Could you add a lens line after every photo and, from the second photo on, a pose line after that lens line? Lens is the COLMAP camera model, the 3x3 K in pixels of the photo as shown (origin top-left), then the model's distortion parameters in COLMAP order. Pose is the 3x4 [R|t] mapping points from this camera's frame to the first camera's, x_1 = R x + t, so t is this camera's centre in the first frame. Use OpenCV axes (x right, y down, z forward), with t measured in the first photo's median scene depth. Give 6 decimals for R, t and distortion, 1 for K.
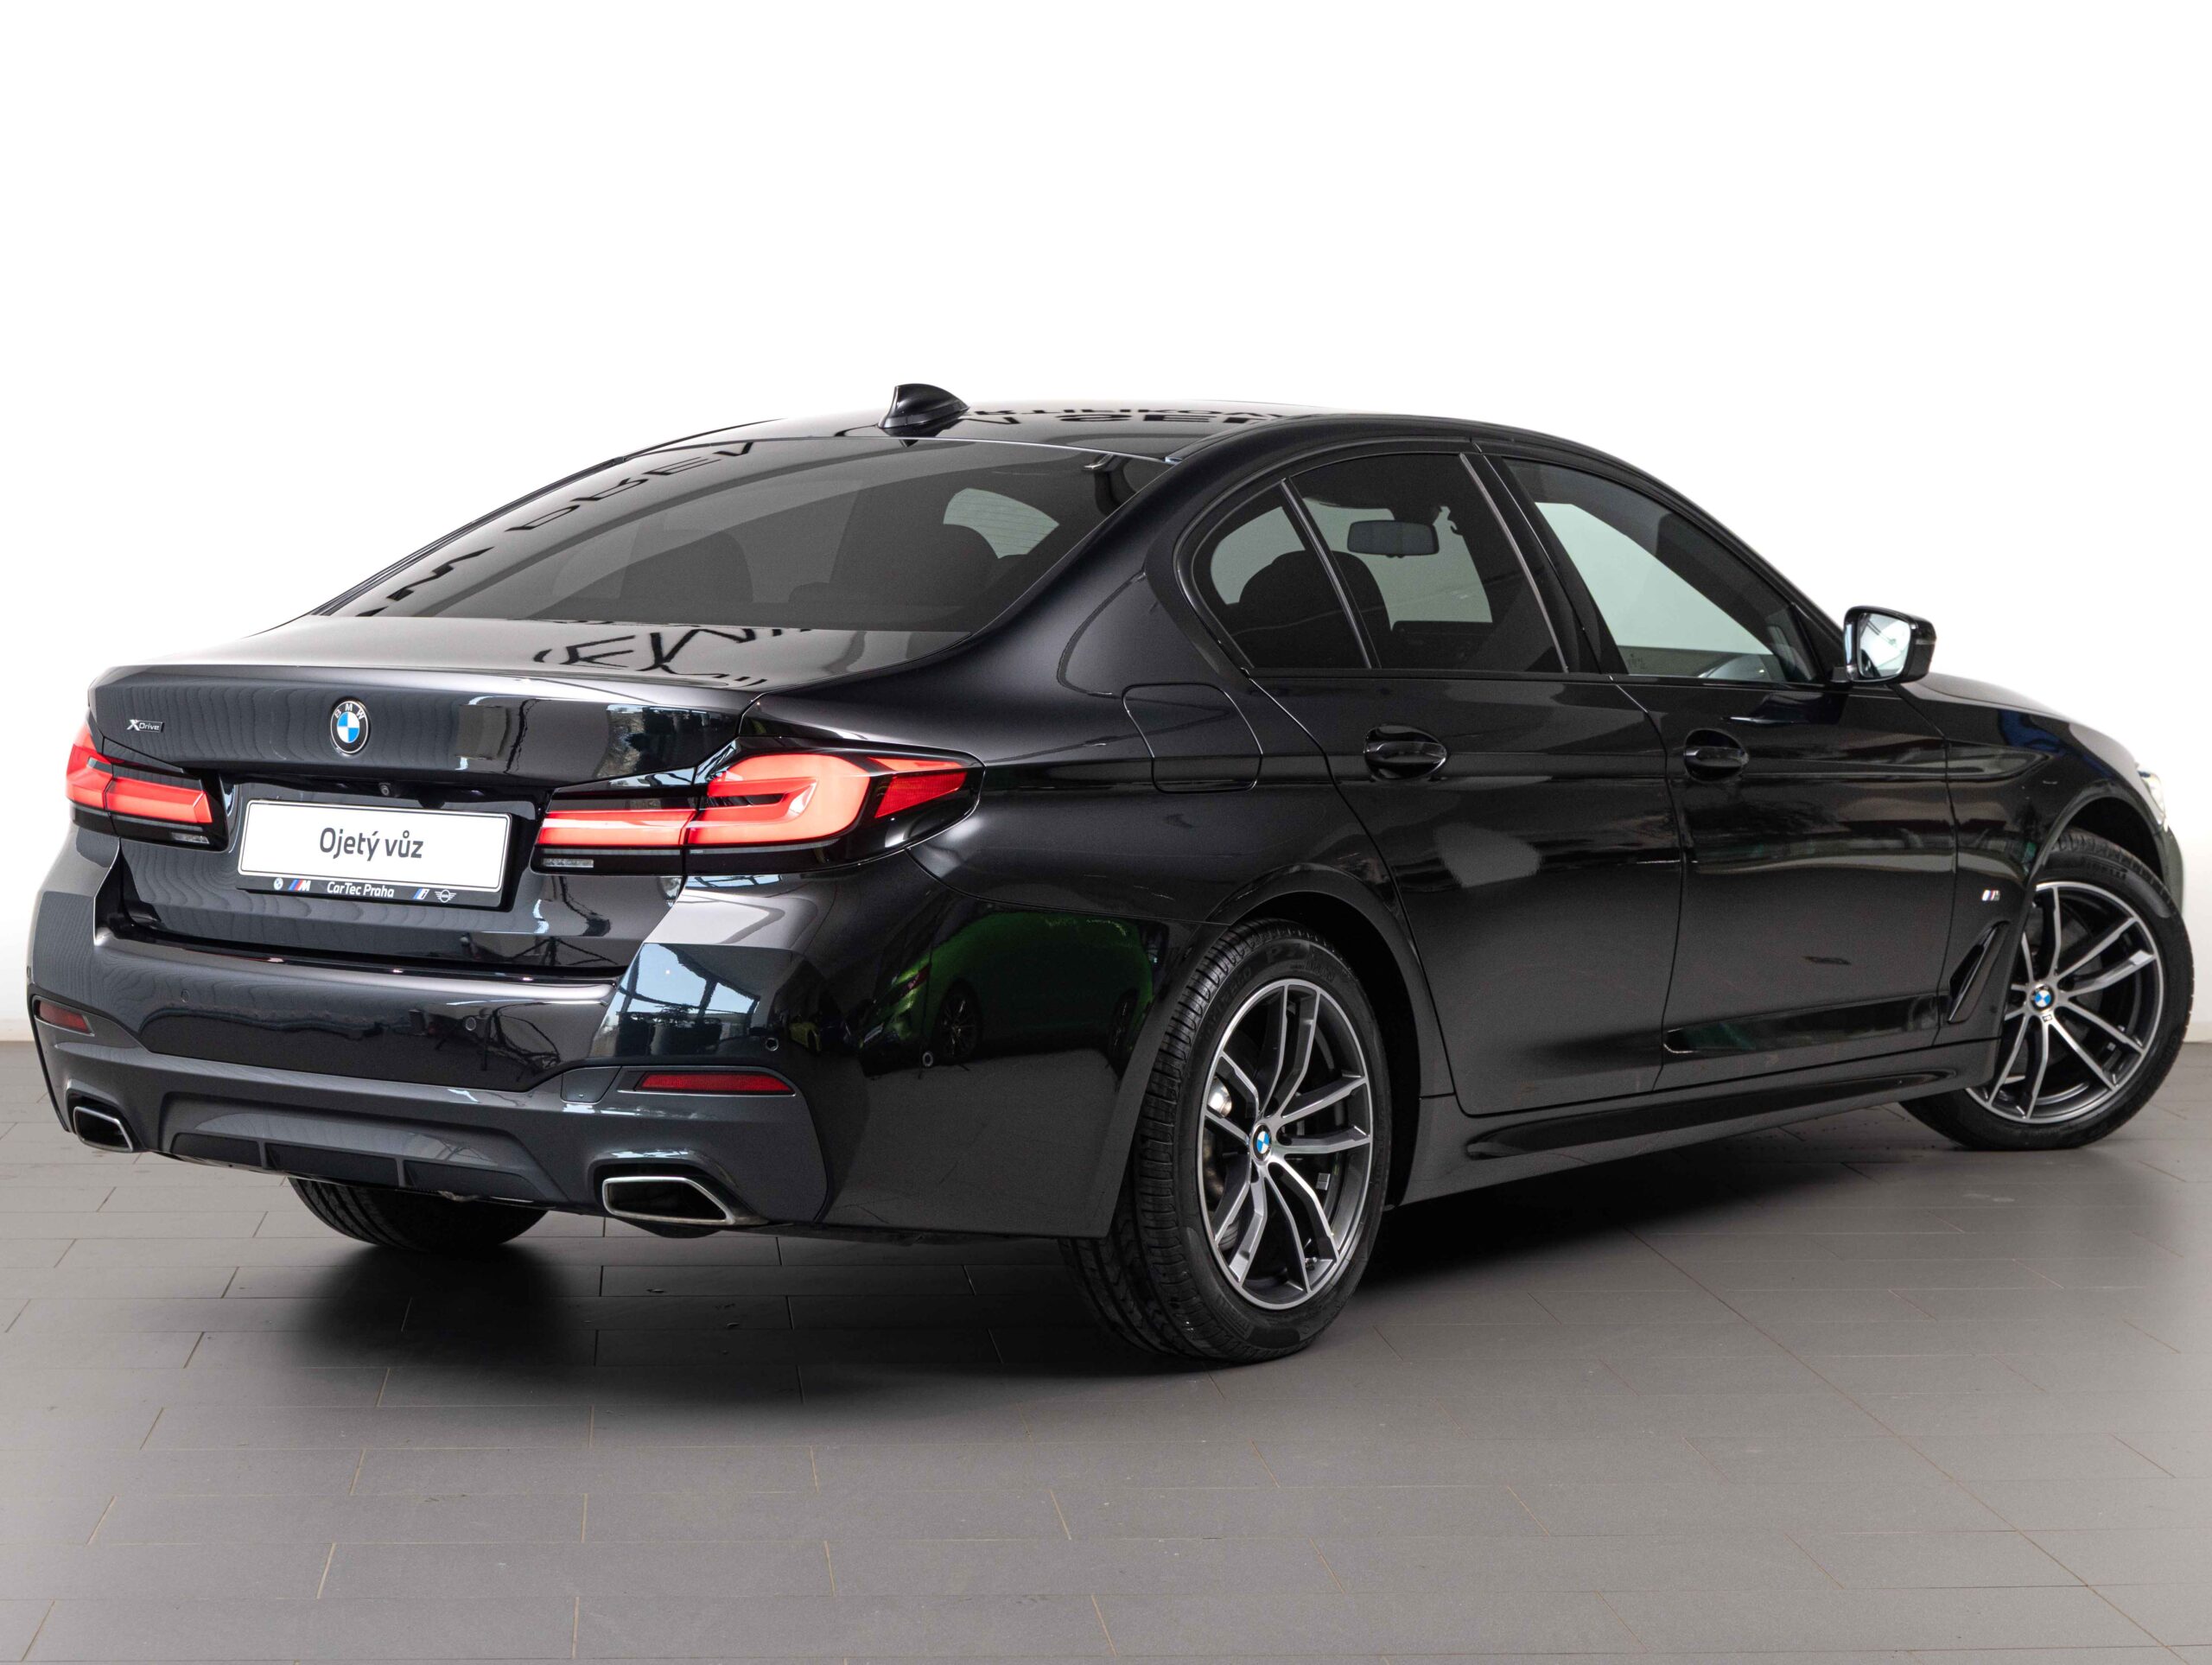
lens RADIAL K [[4709.0, 0, 1106.0], [0, 4709.0, 832.5], [0, 0, 1]] dist [-0.060363, -0.441100]
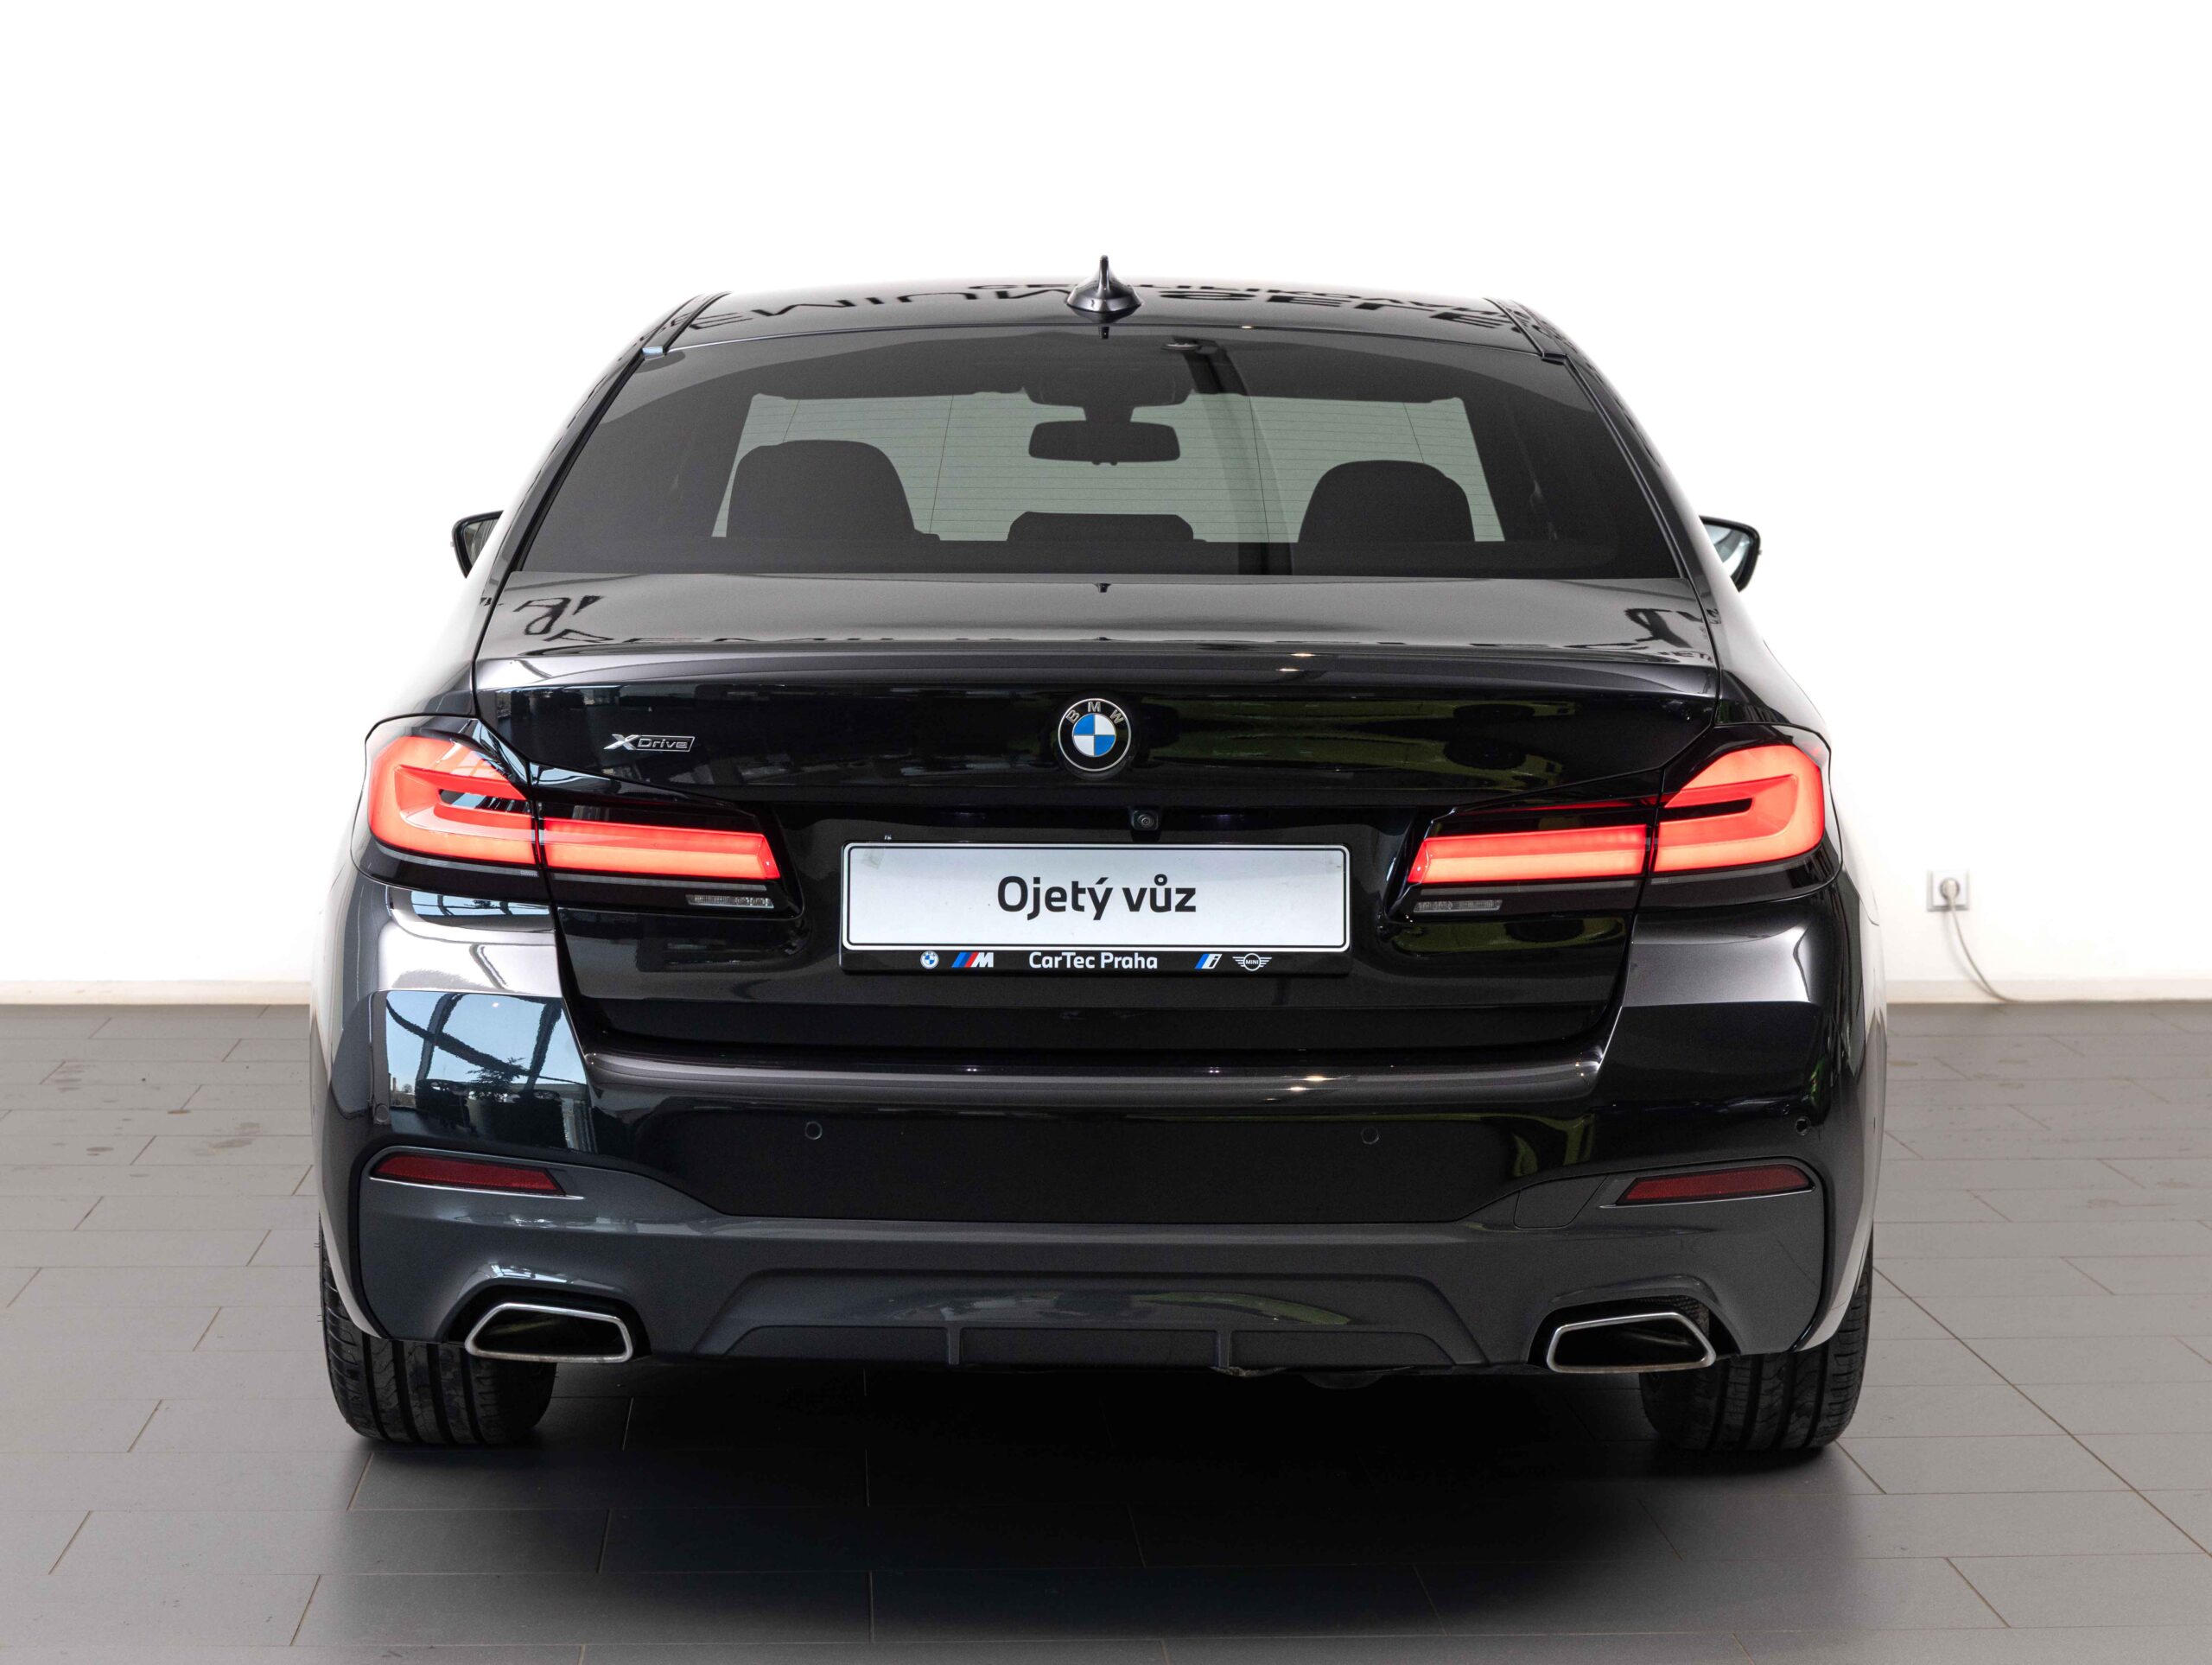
lens RADIAL K [[4883.7, 0, 1106.0], [0, 4883.7, 832.5], [0, 0, 1]] dist [-0.051749, -0.013003]
pose [[0.824382, -0.055441, 0.563312, -0.571084], [0.041011, 0.998426, 0.038247, -0.035431], [-0.564546, -0.008428, 0.825359, 0.384719]]
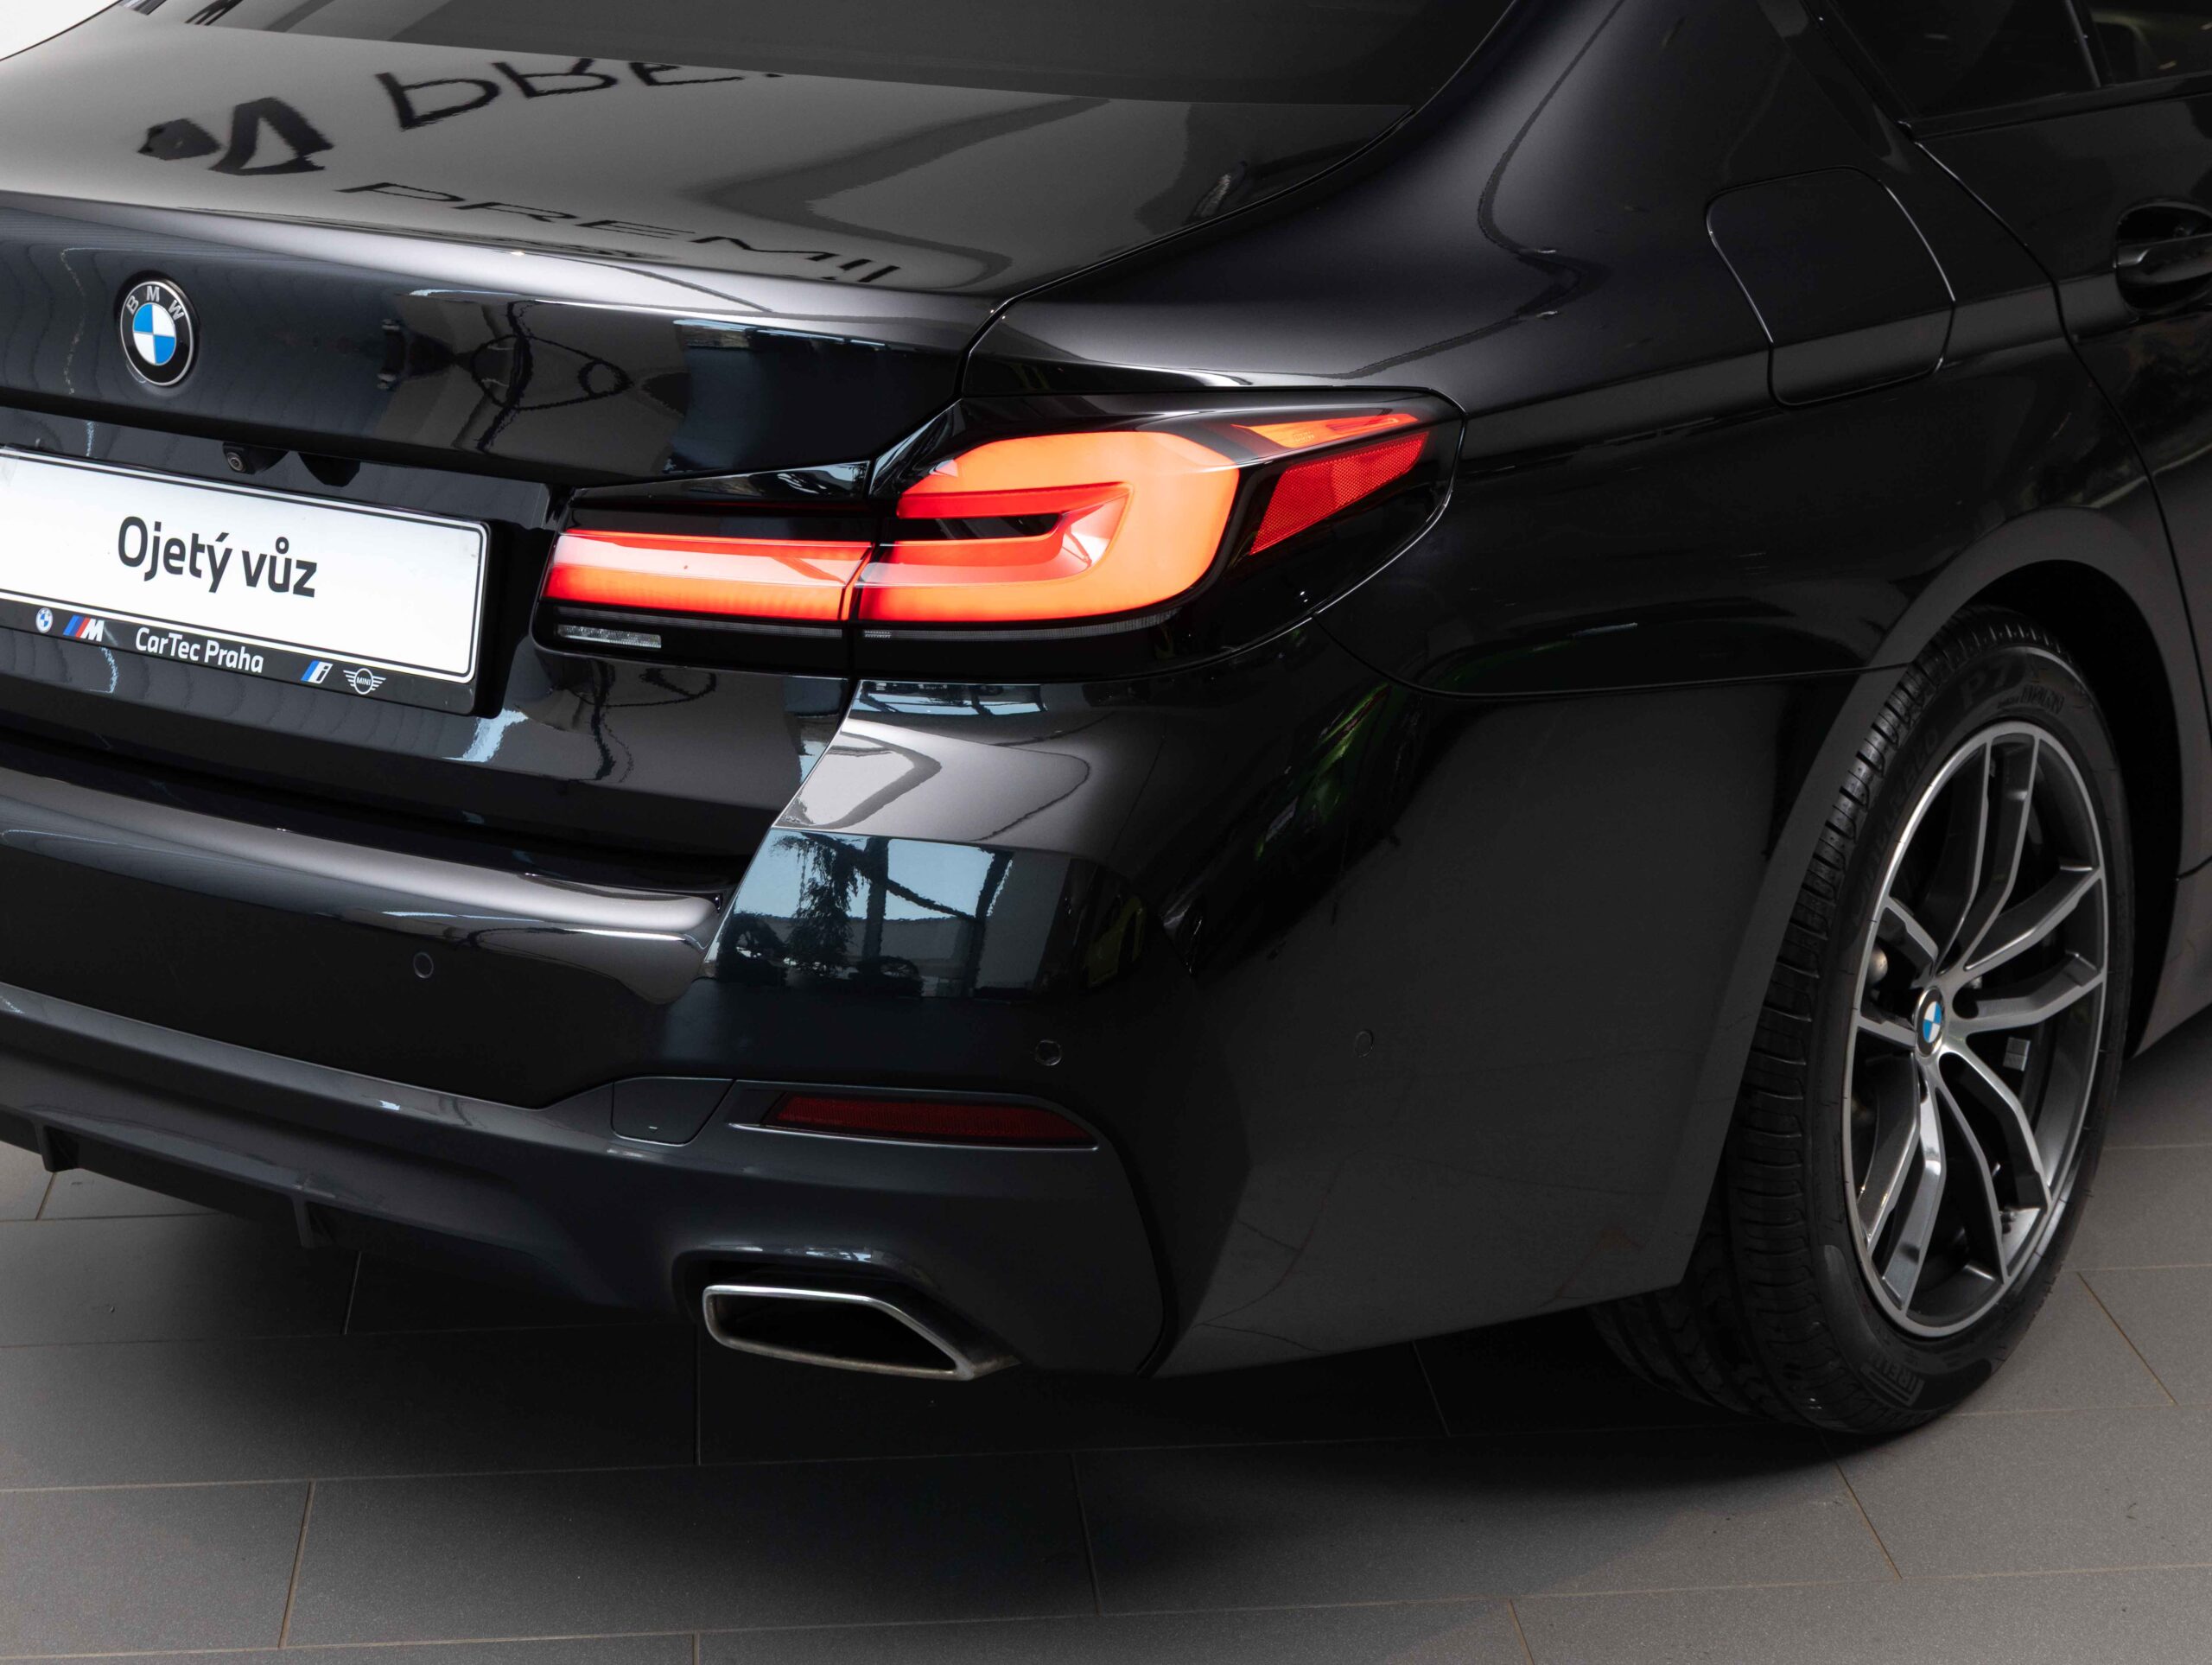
lens RADIAL K [[4709.0, 0, 1106.0], [0, 4709.0, 832.5], [0, 0, 1]] dist [-0.060363, -0.441100]
pose [[0.999738, -0.013024, -0.018813, -0.052486], [0.016678, 0.977681, 0.209433, -0.071720], [0.015665, -0.209692, 0.977642, 0.505524]]
